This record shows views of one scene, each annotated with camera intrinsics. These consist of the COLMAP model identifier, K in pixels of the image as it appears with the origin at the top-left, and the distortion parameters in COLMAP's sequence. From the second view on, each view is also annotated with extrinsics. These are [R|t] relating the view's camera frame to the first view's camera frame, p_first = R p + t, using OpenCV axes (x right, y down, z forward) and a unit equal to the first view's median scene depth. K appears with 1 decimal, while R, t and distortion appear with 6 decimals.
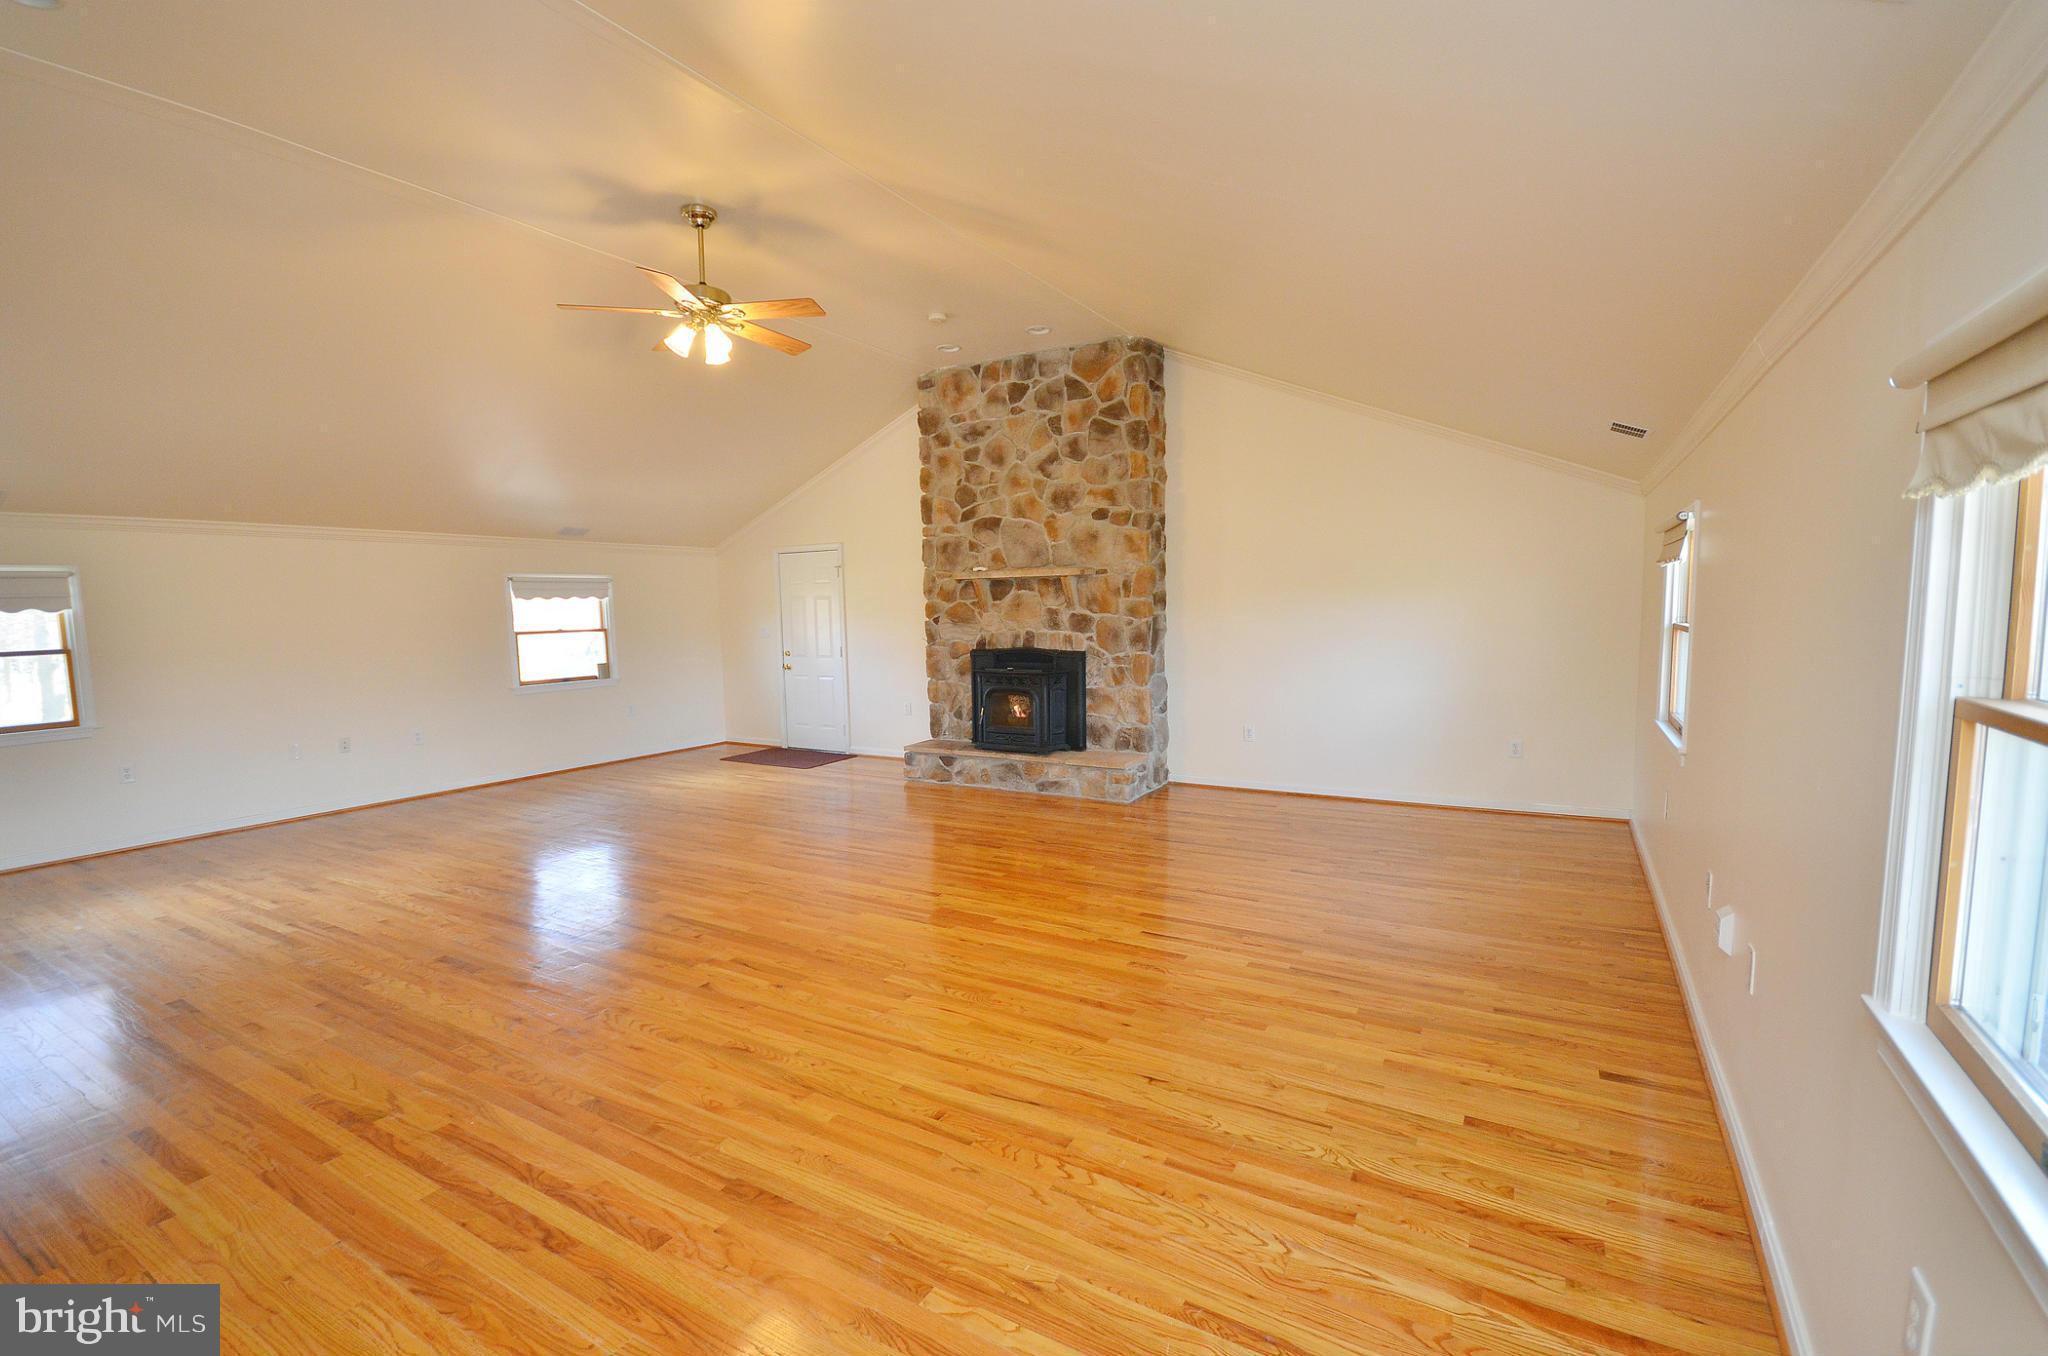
lens RADIAL K [[889.5, 0, 1031.2], [0, 889.5, 683.0], [0, 0, 1]] dist [0.000394, 0.000050]
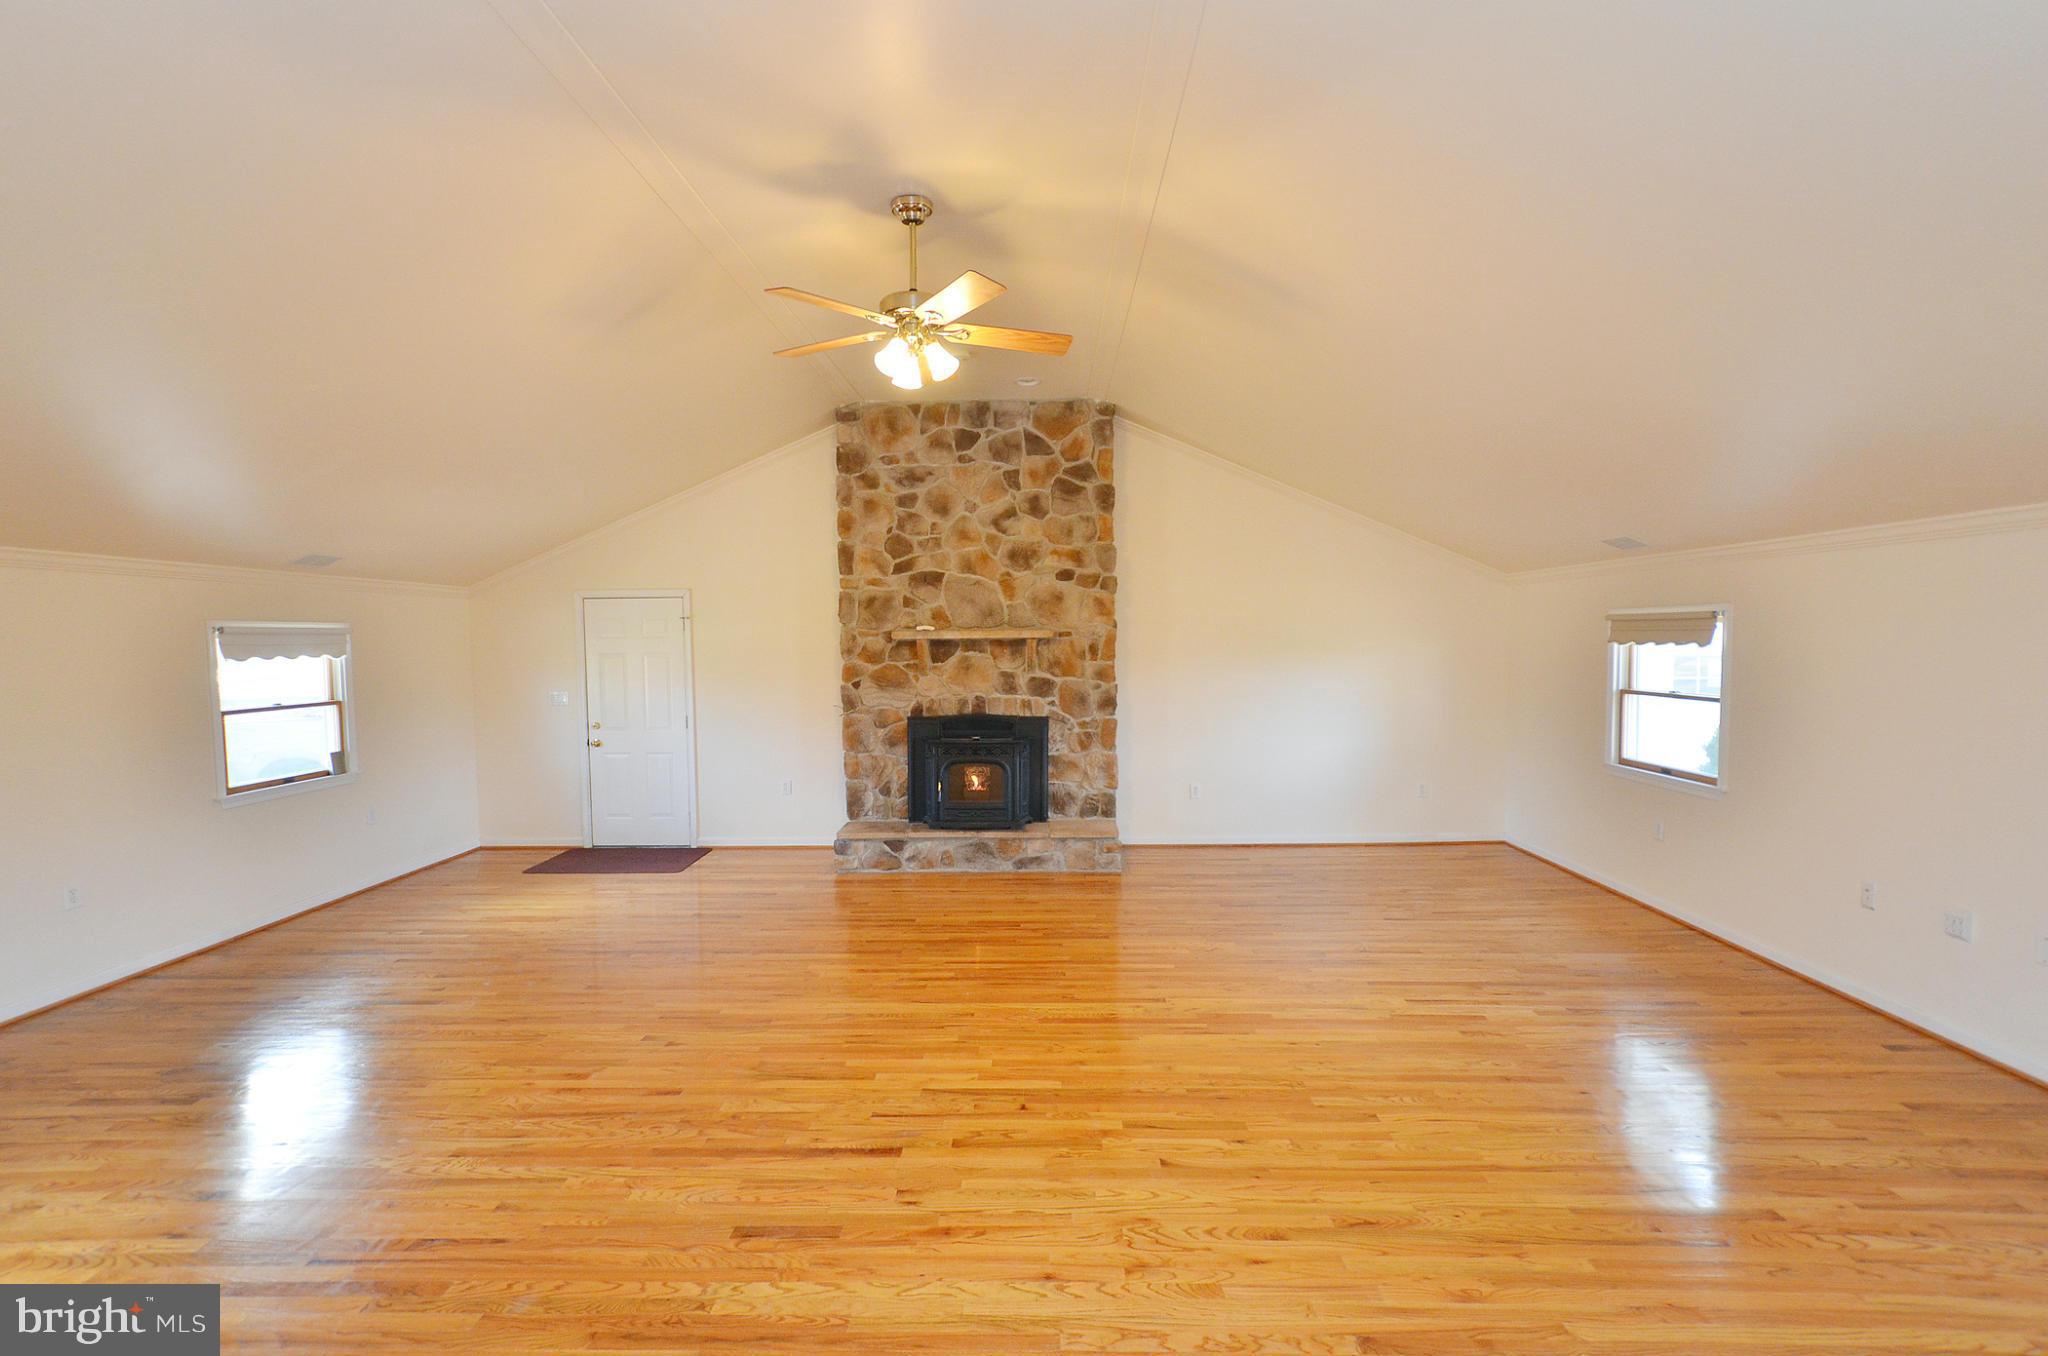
lens RADIAL K [[911.9, 0, 1023.6], [0, 911.9, 682.2], [0, 0, 1]] dist [0.008064, 0.001793]
pose [[0.876733, -0.012999, 0.480802, -0.429941], [0.035832, 0.998622, -0.038339, -0.035481], [-0.479641, 0.050841, 0.875991, 0.150746]]
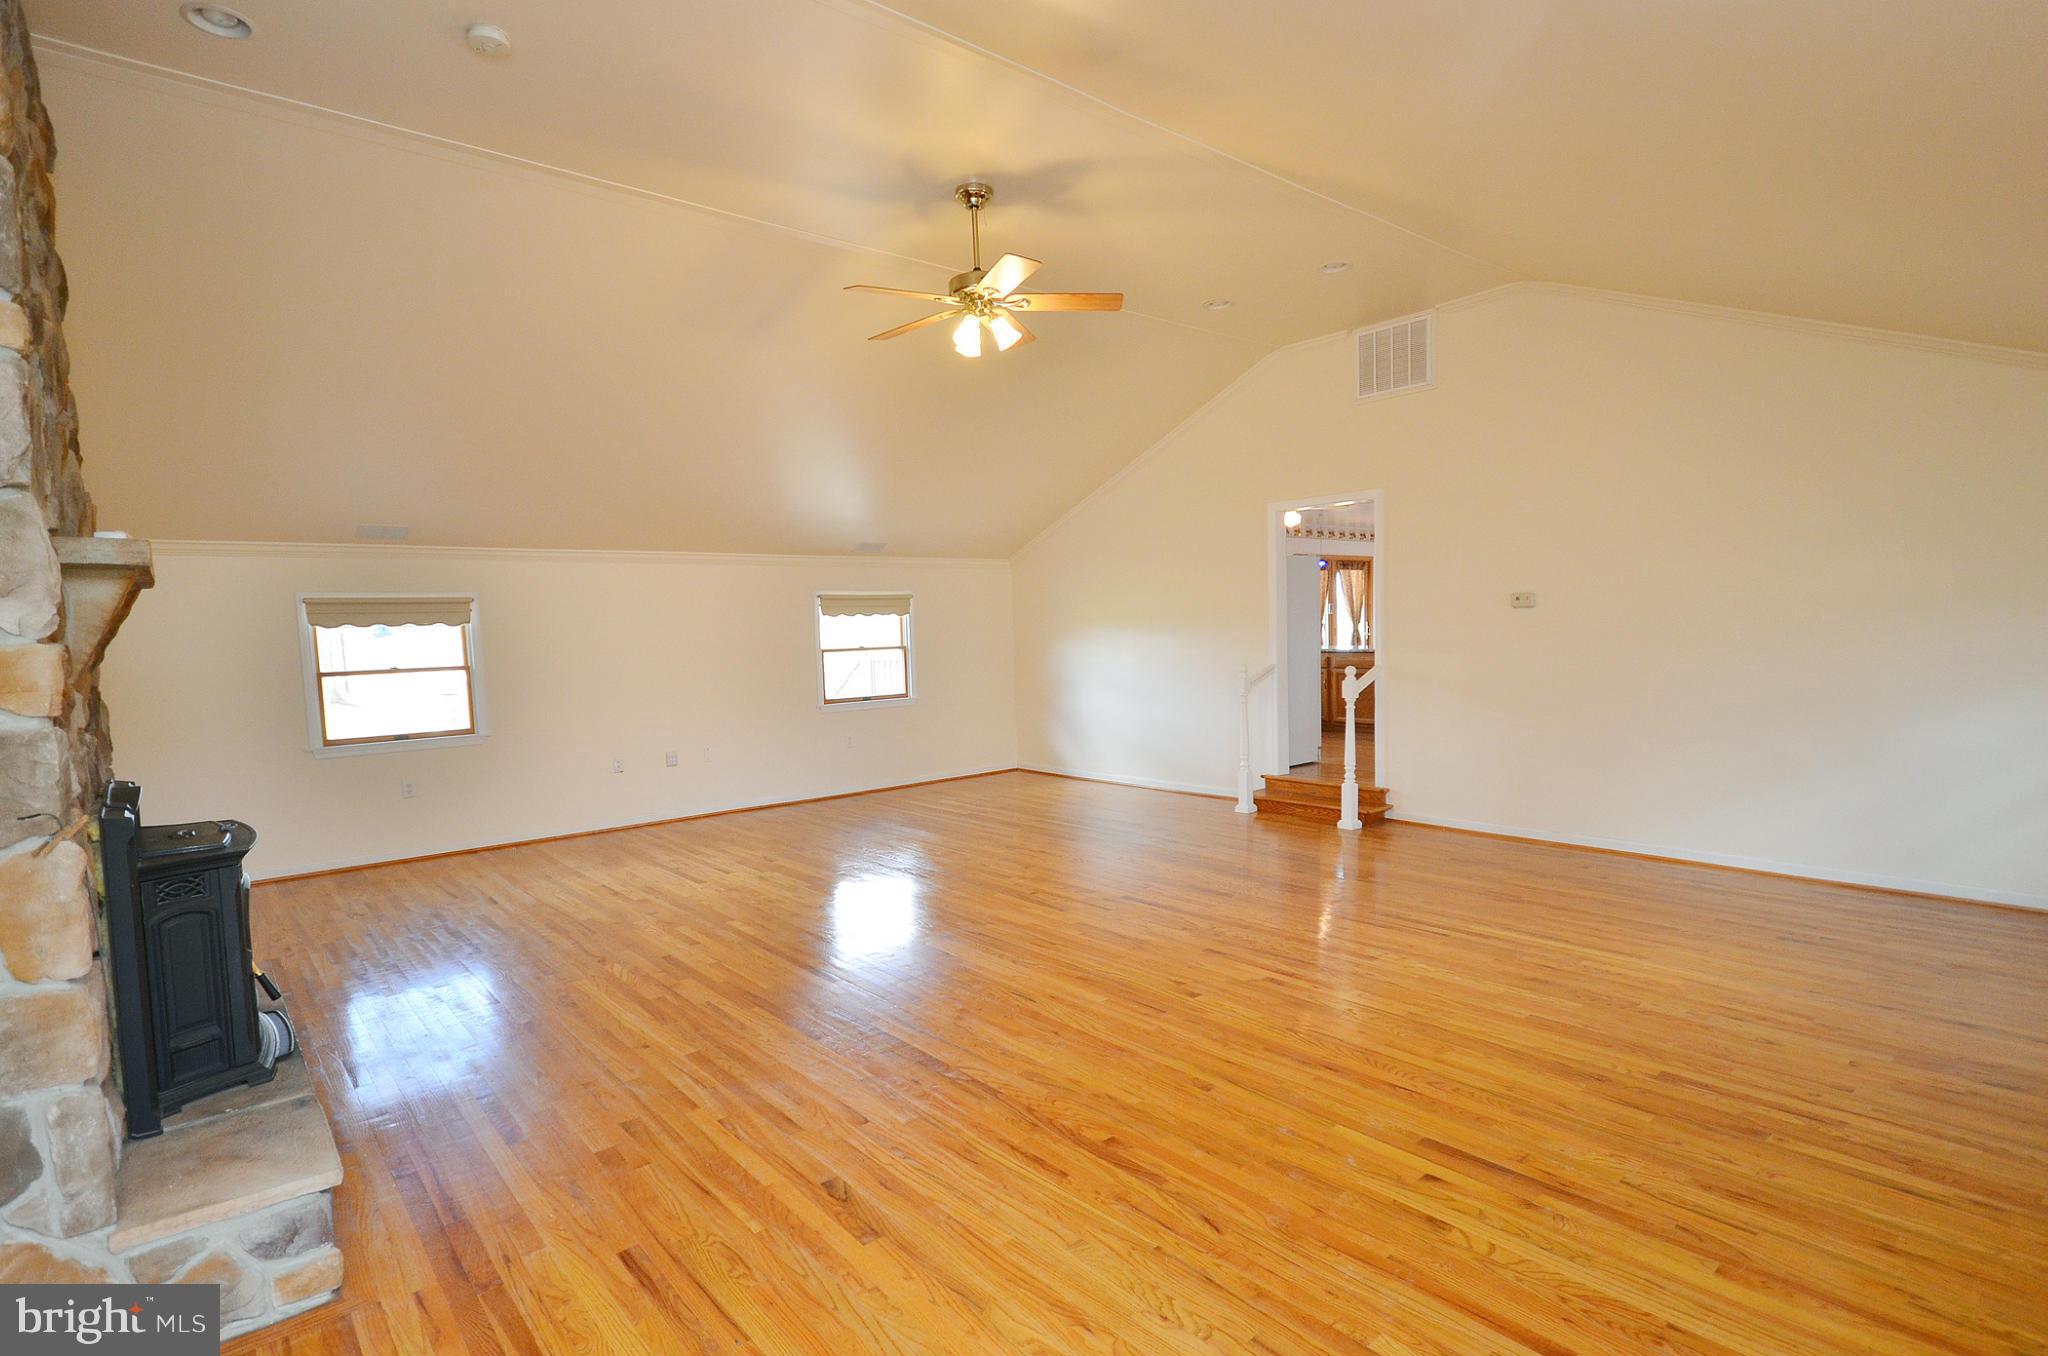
lens RADIAL K [[1001.8, 0, 1021.9], [0, 1001.8, 686.0], [0, 0, 1]] dist [0.006893, 0.000697]
pose [[-0.938258, 0.029738, 0.344655, -0.473393], [0.080939, 0.987516, 0.135135, -0.101906], [-0.336333, 0.154688, -0.928952, 1.260949]]
